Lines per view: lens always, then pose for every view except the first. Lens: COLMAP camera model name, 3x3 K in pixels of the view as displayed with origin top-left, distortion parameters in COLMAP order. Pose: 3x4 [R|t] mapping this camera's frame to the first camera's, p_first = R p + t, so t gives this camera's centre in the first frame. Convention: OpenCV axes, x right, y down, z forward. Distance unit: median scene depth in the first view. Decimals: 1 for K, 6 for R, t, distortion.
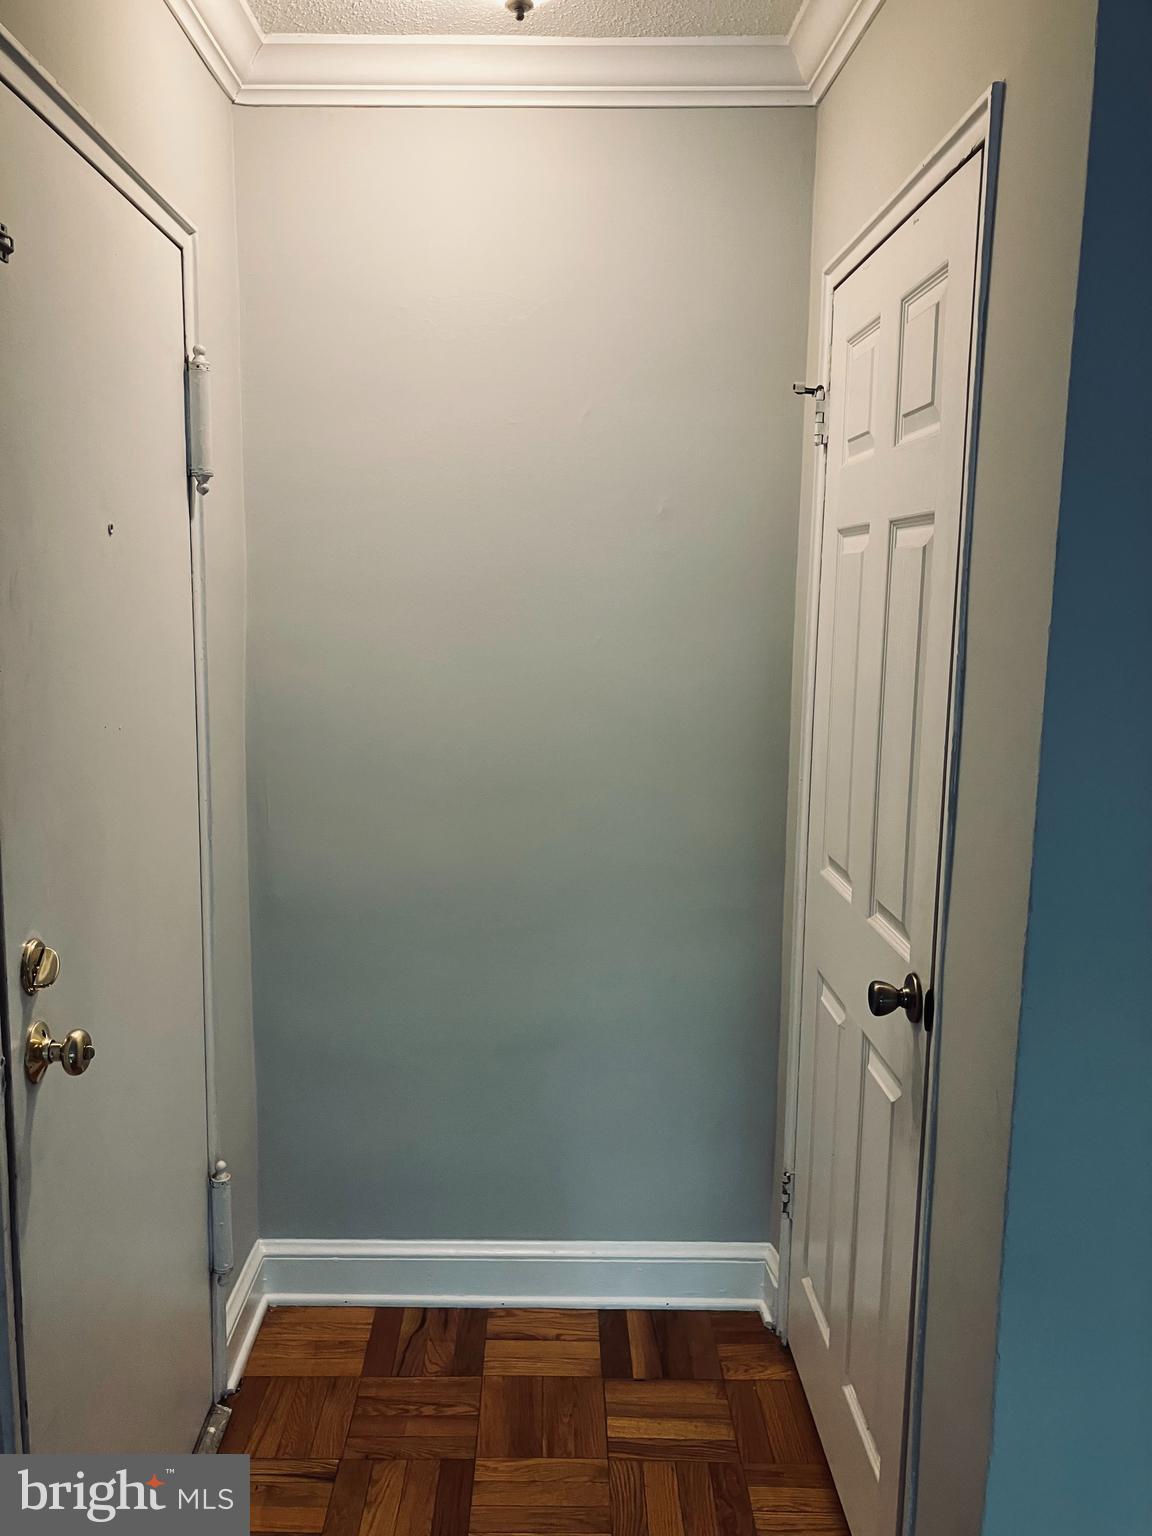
lens RADIAL K [[1273.6, 0, 572.3], [0, 1273.6, 766.8], [0, 0, 1]] dist [0.011674, 0.006611]
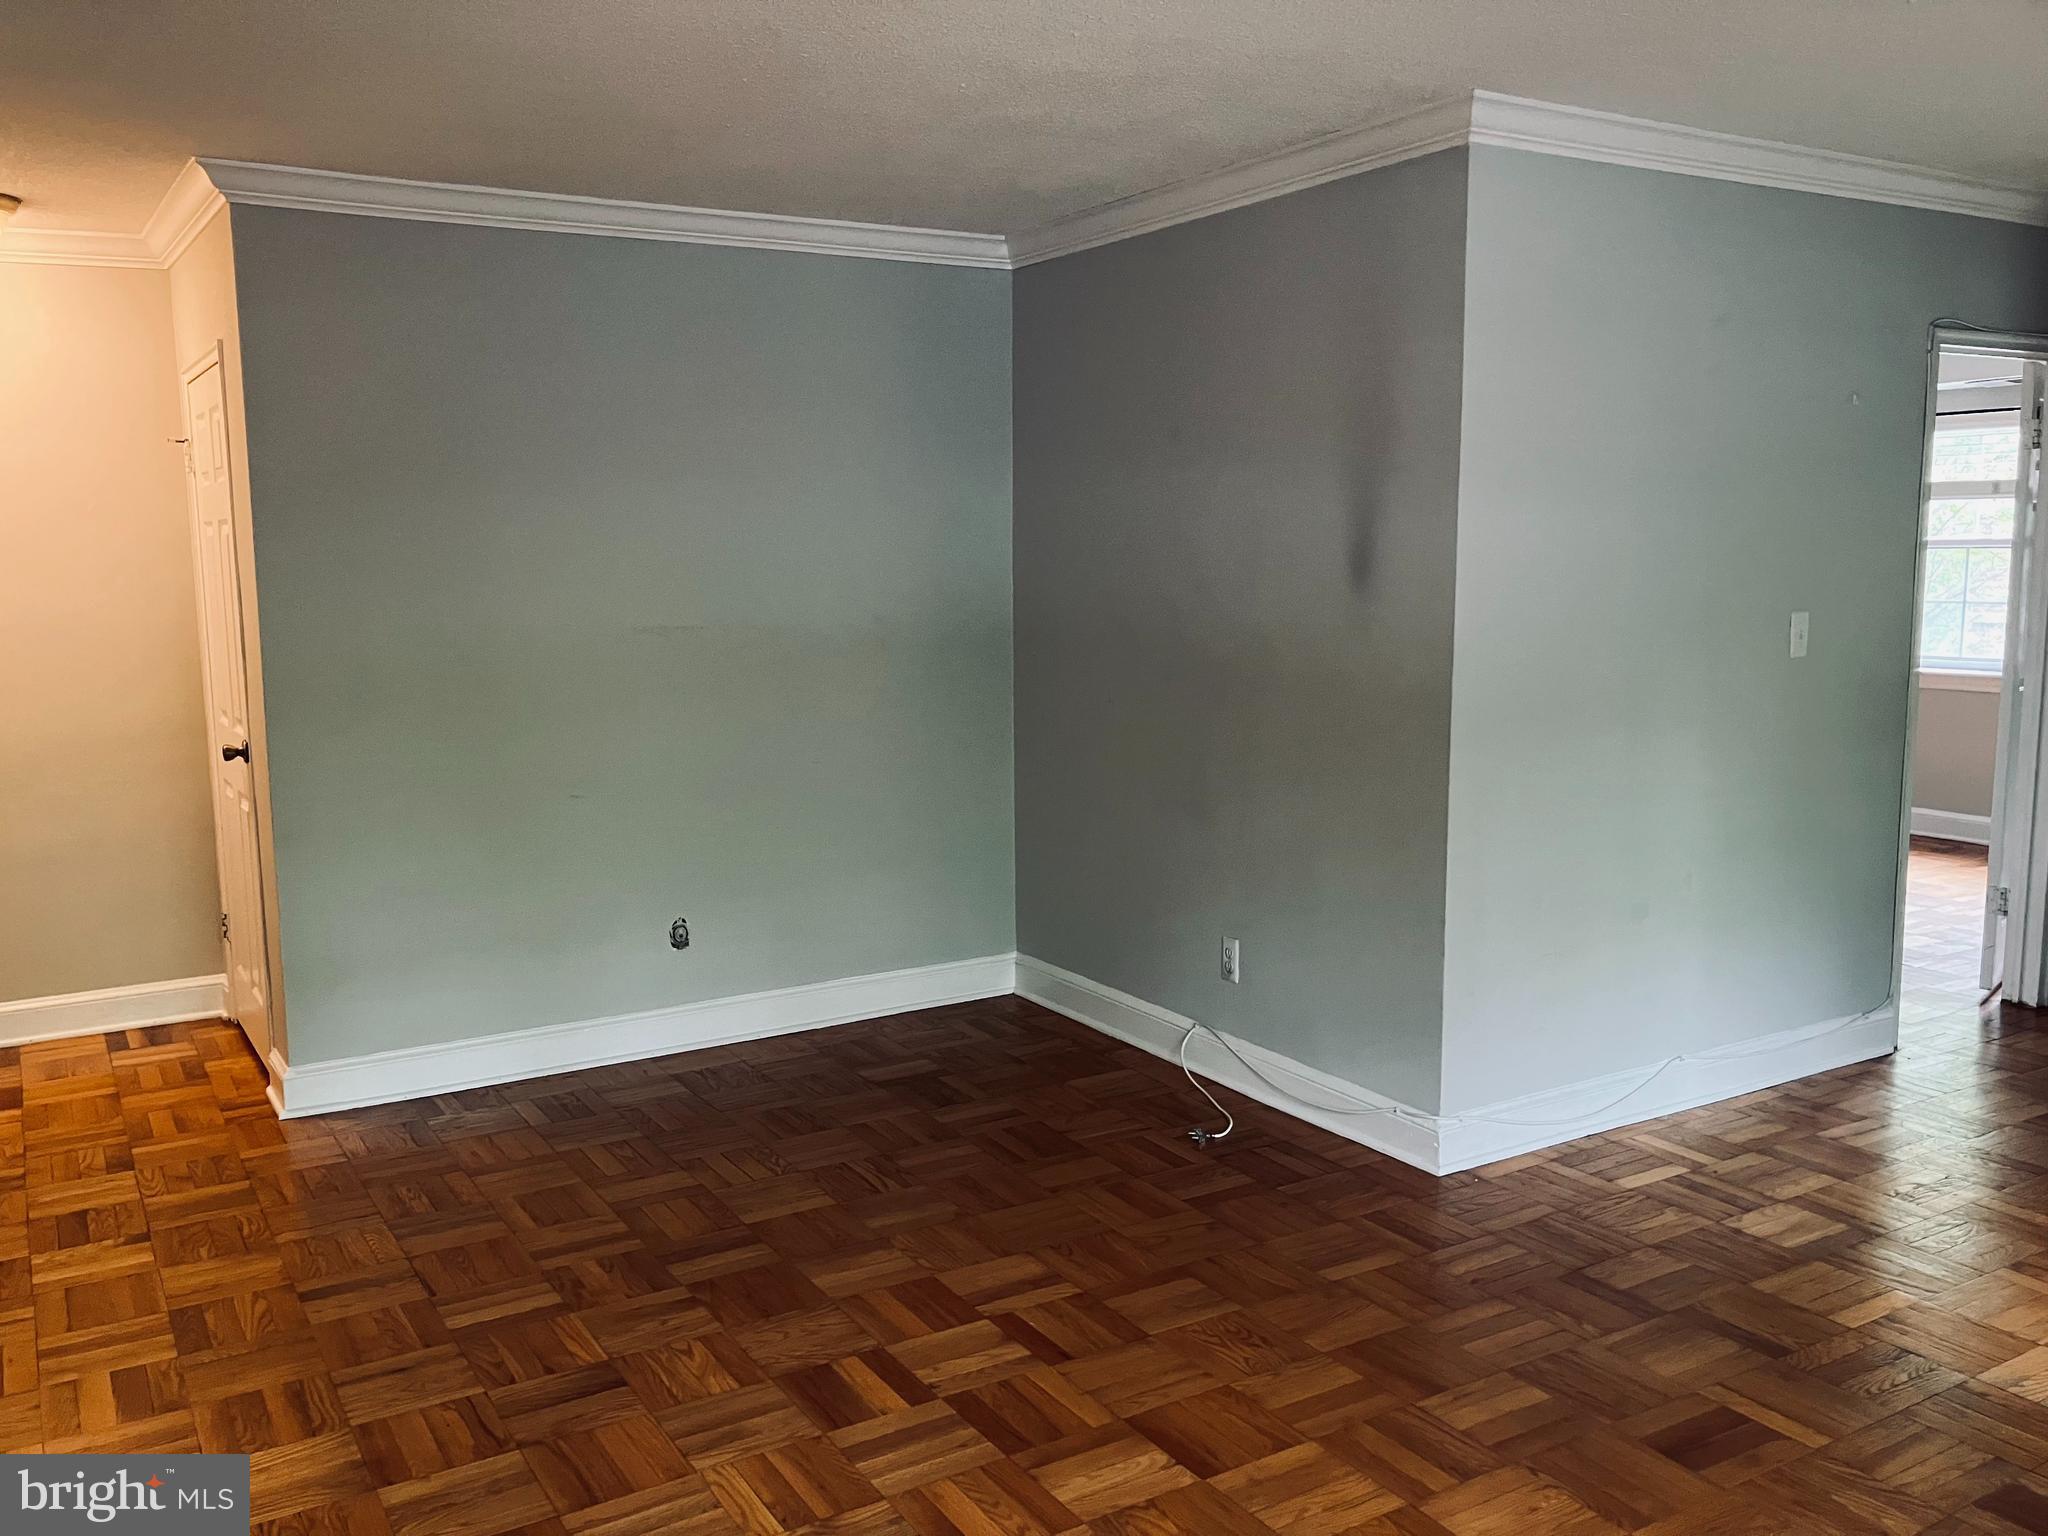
lens RADIAL K [[1698.1, 0, 1024.1], [0, 1698.1, 773.9], [0, 0, 1]] dist [0.011674, 0.006611]
pose [[0.864614, -0.095987, 0.493182, -0.005767], [0.102039, 0.994672, 0.014703, 0.227883], [-0.491966, 0.037612, 0.869802, -1.511536]]
